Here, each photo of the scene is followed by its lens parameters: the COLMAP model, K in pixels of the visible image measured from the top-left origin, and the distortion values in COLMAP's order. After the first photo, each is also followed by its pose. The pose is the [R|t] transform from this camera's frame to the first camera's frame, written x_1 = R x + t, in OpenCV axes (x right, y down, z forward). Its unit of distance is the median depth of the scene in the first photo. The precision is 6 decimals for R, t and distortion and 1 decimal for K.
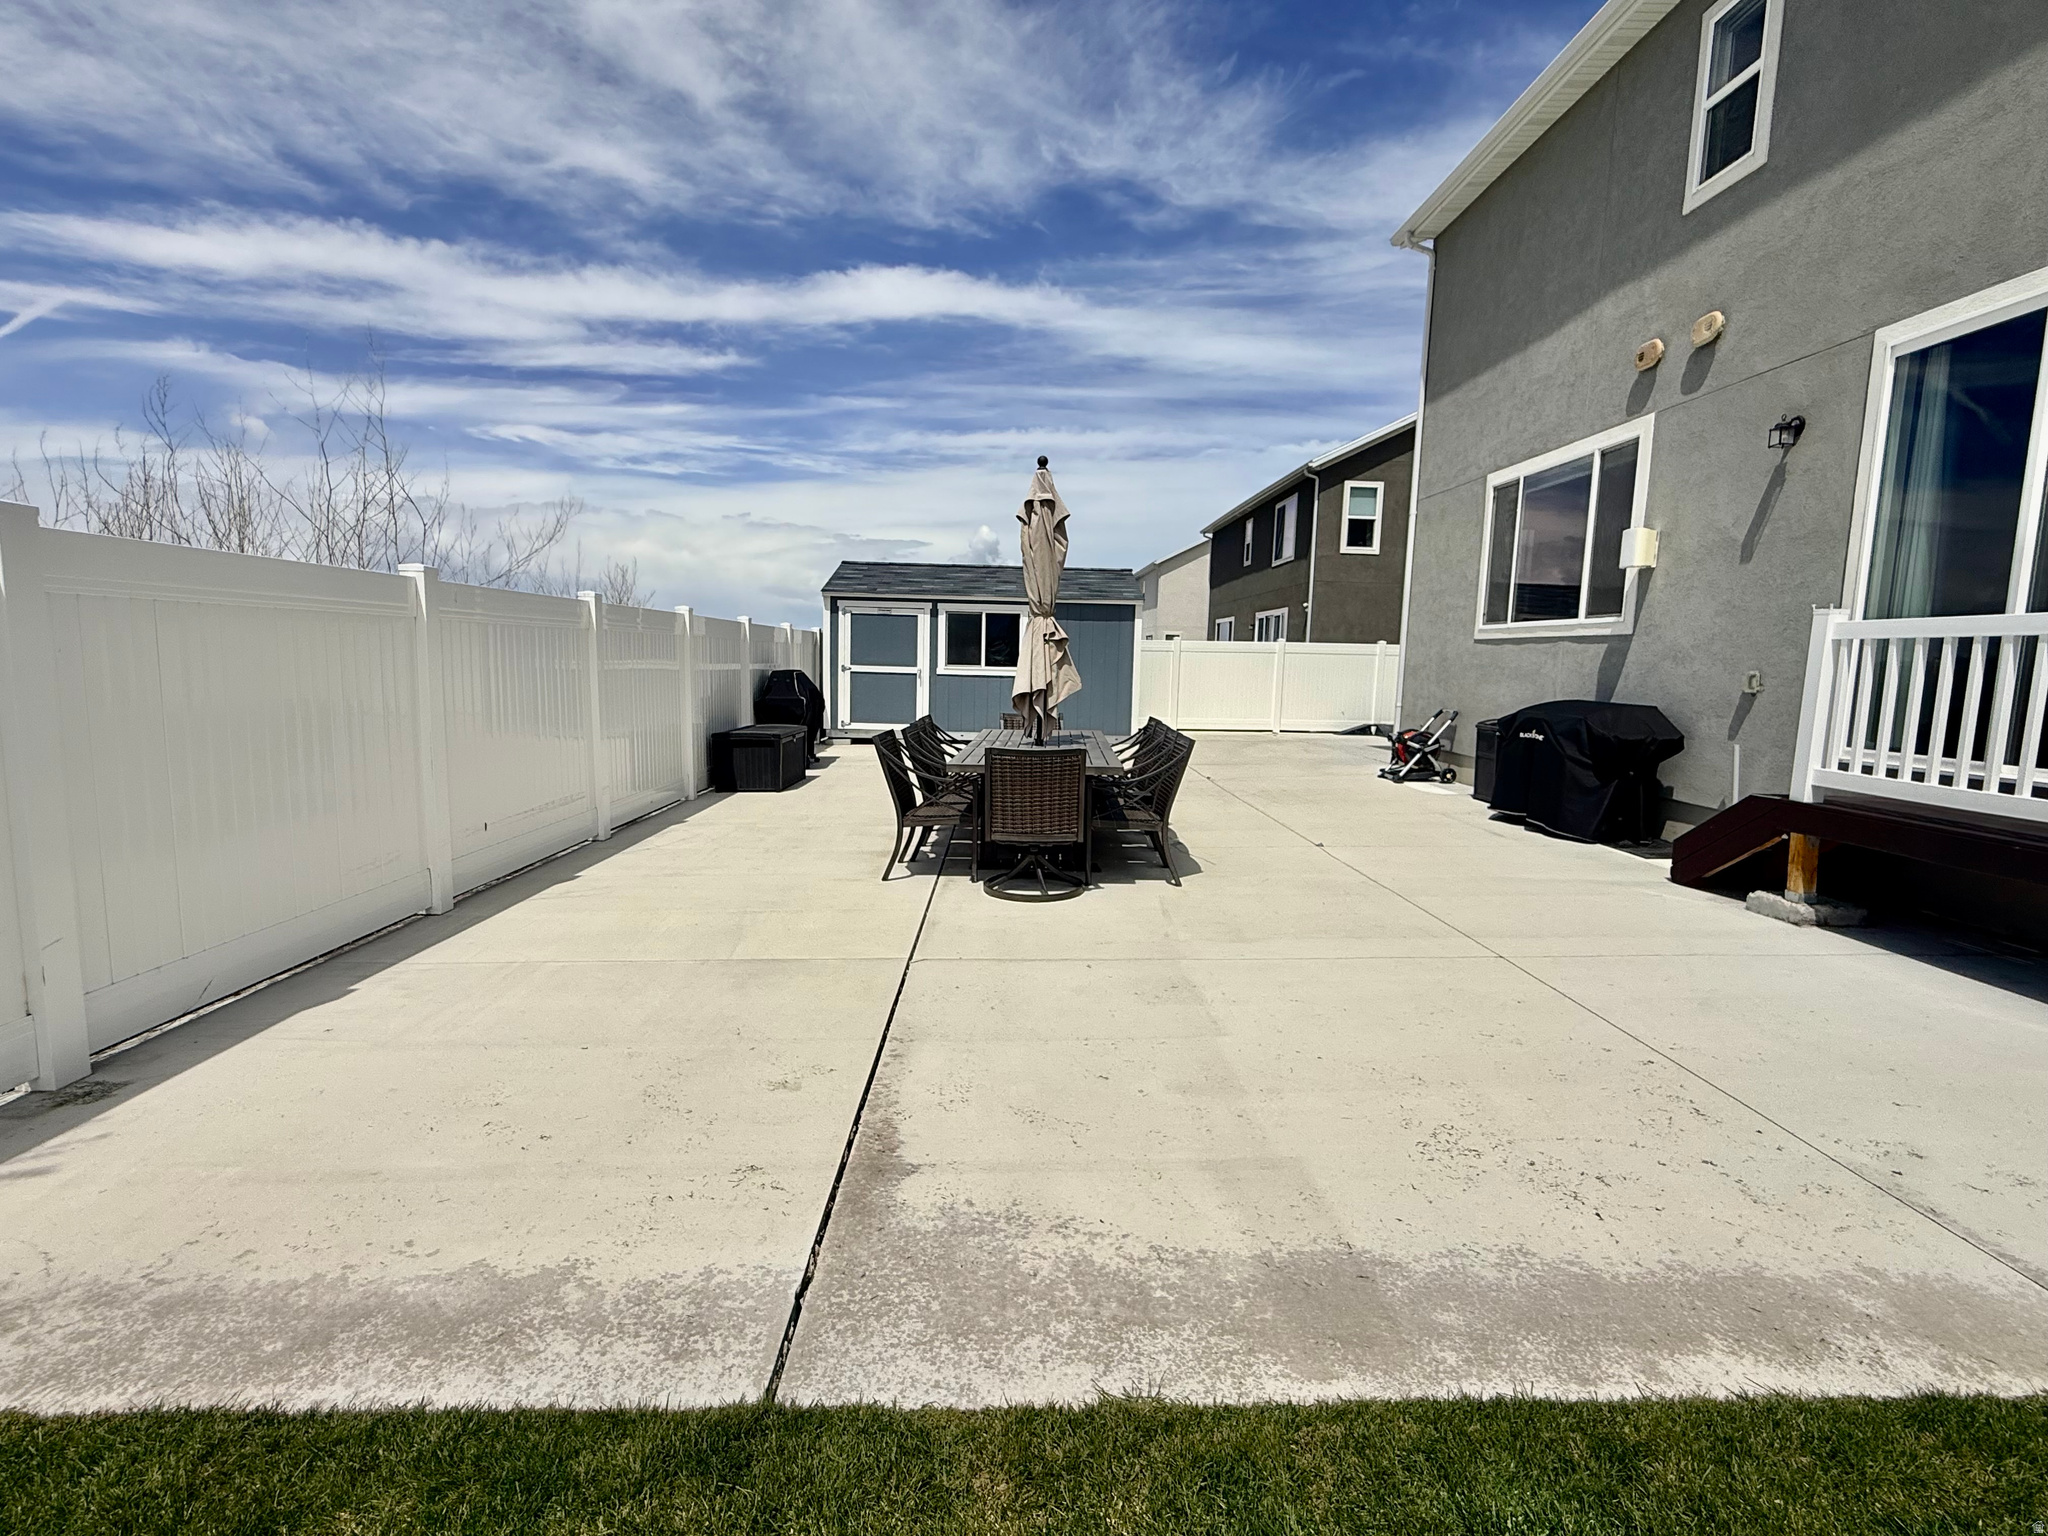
lens RADIAL K [[967.6, 0, 1023.9], [0, 967.6, 777.1], [0, 0, 1]] dist [-0.001225, -0.001682]
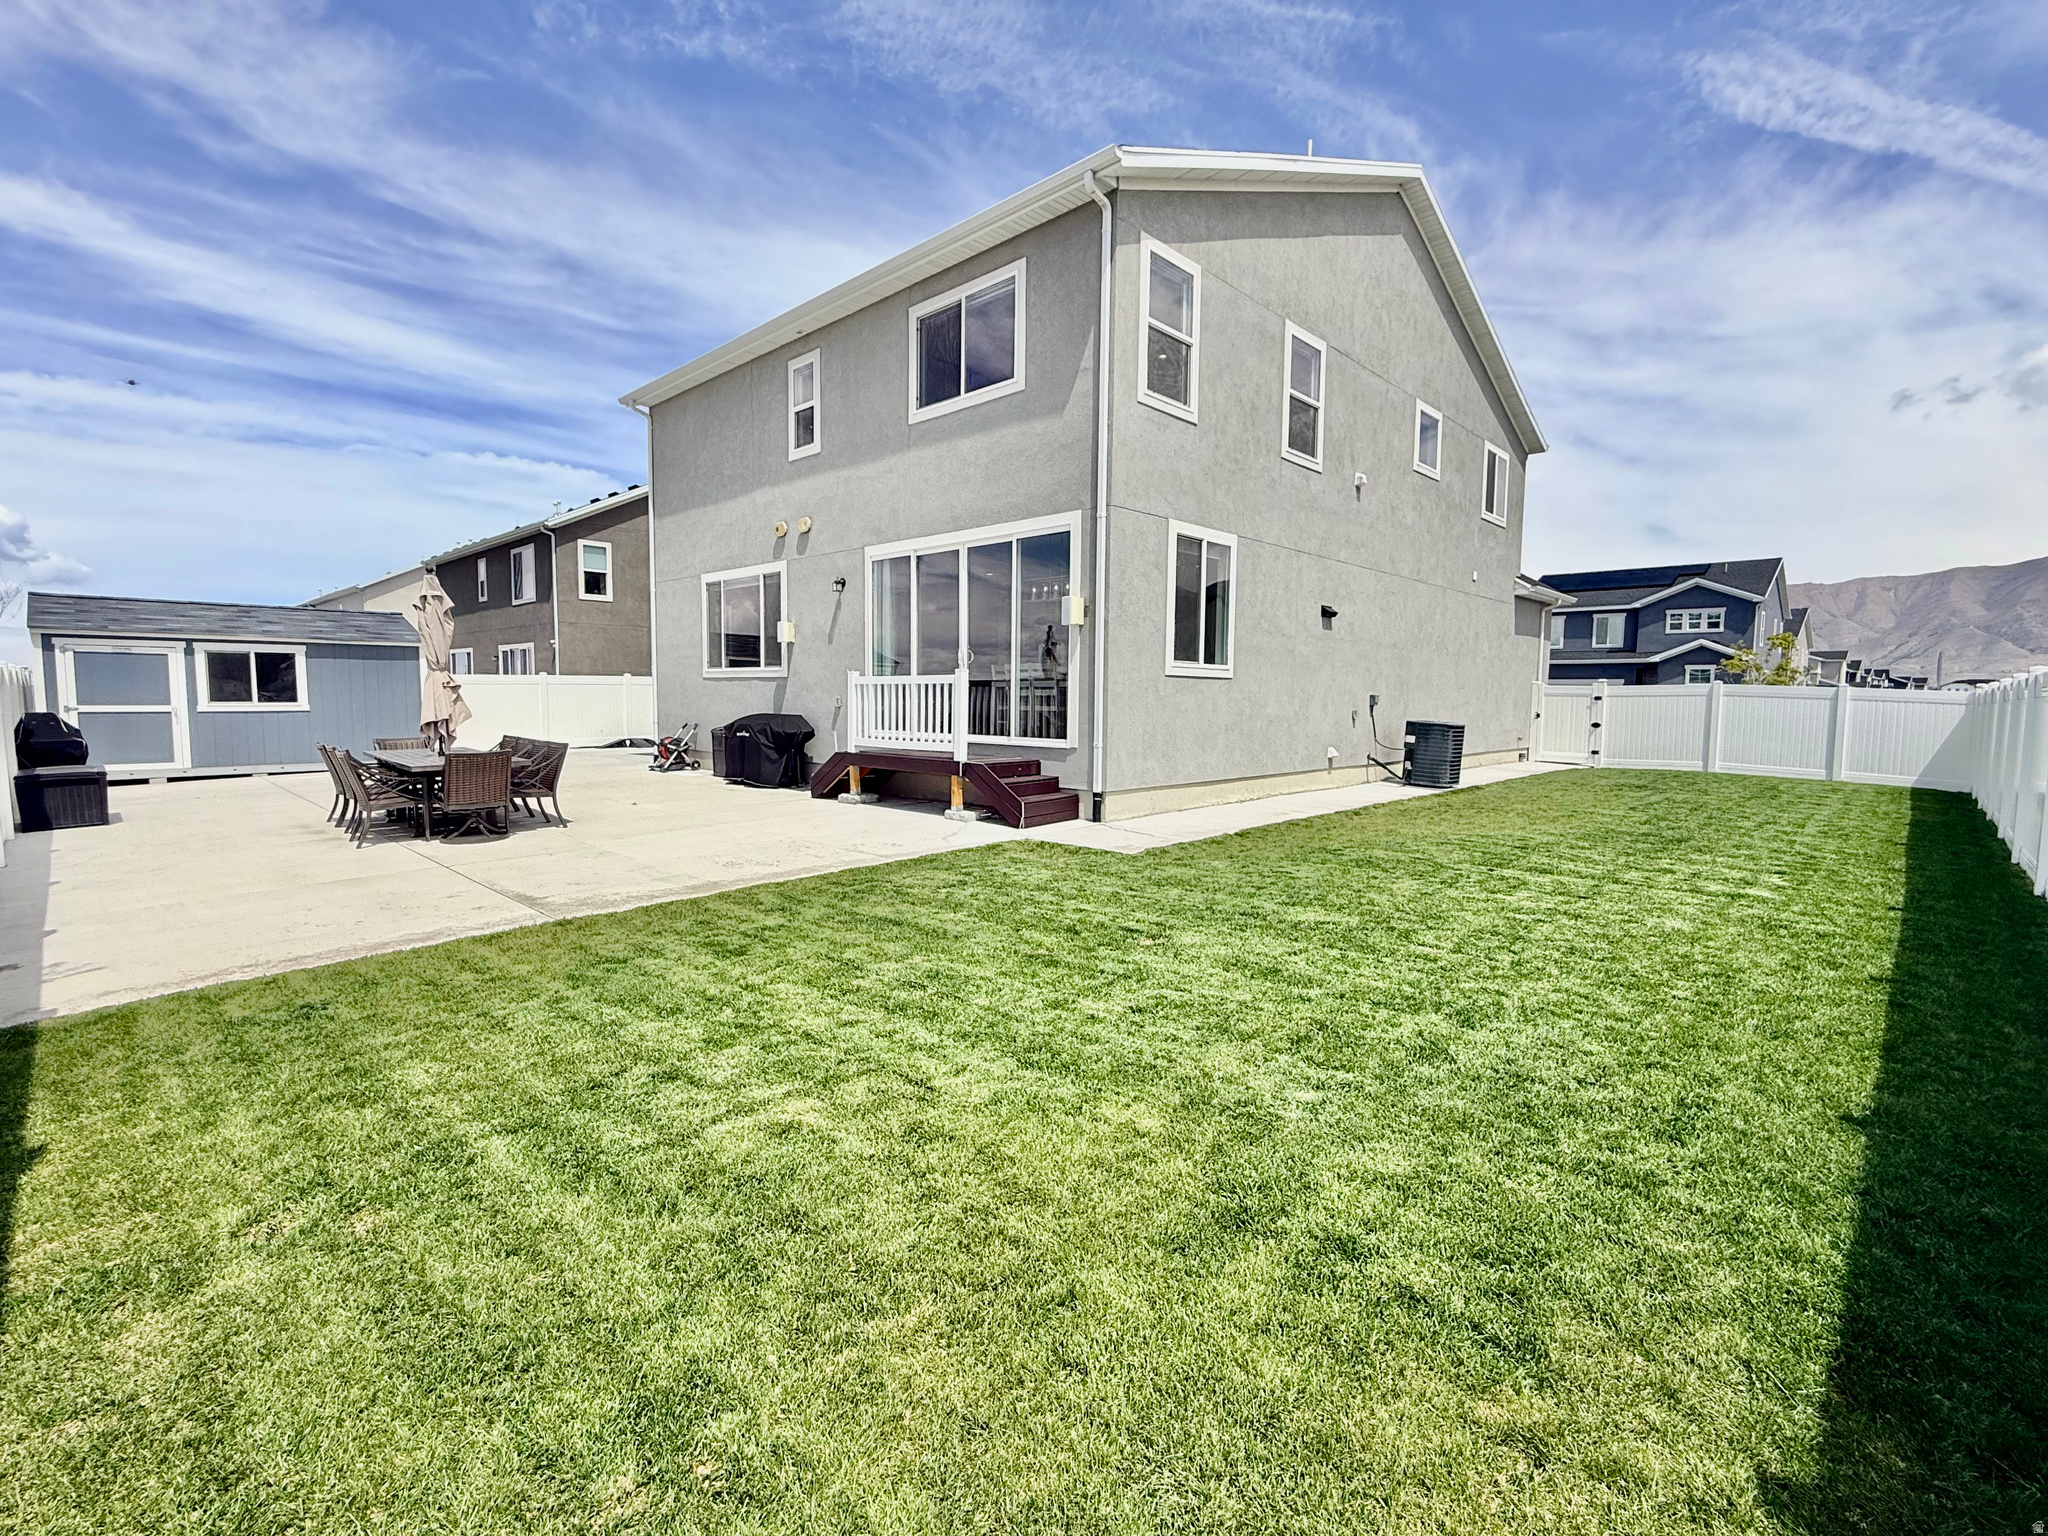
lens RADIAL K [[963.2, 0, 1003.9], [0, 963.2, 756.8], [0, 0, 1]] dist [0.022922, -0.001653]
pose [[0.730165, -0.067652, 0.679913, -0.291405], [0.096931, 0.995278, -0.005064, 0.047069], [-0.676360, 0.069603, 0.733275, -0.543627]]
